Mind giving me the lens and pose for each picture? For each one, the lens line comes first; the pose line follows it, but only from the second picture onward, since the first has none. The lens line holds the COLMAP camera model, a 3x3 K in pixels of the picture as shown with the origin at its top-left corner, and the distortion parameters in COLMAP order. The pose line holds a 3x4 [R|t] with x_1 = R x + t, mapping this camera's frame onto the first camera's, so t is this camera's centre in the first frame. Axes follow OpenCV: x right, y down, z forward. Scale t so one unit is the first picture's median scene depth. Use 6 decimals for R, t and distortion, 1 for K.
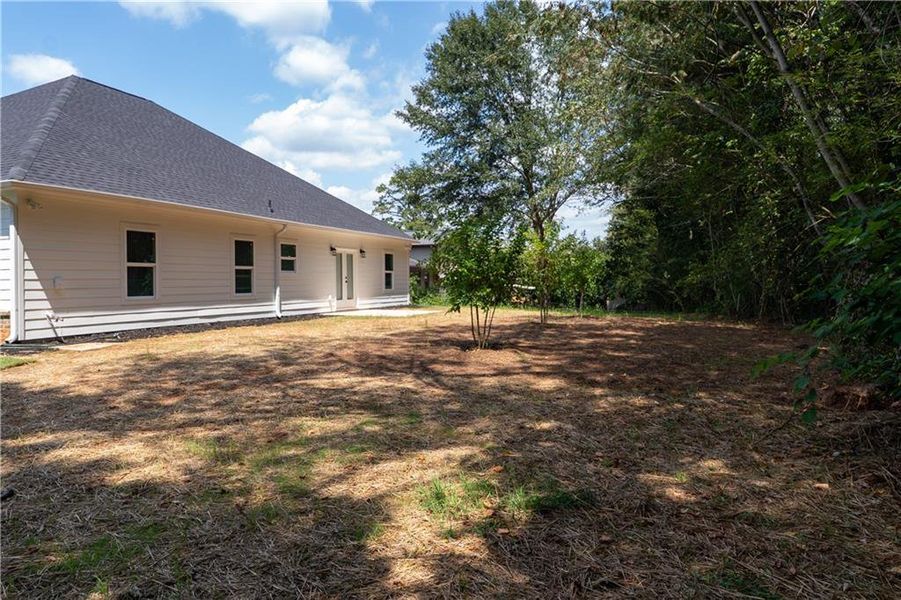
lens RADIAL K [[653.0, 0, 446.1], [0, 653.0, 281.8], [0, 0, 1]] dist [-0.001188, -0.023003]
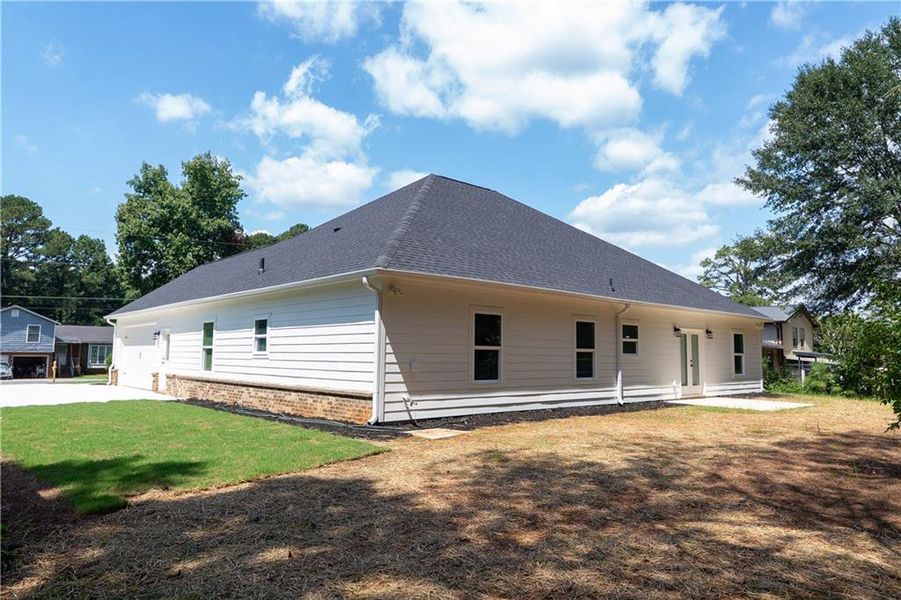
lens RADIAL K [[611.9, 0, 451.9], [0, 611.9, 295.7], [0, 0, 1]] dist [-0.006324, -0.008620]
pose [[0.885595, -0.021955, -0.463940, -0.062681], [-0.022434, 0.995694, -0.089942, -0.015360], [0.463917, 0.090060, 0.881289, 0.112862]]
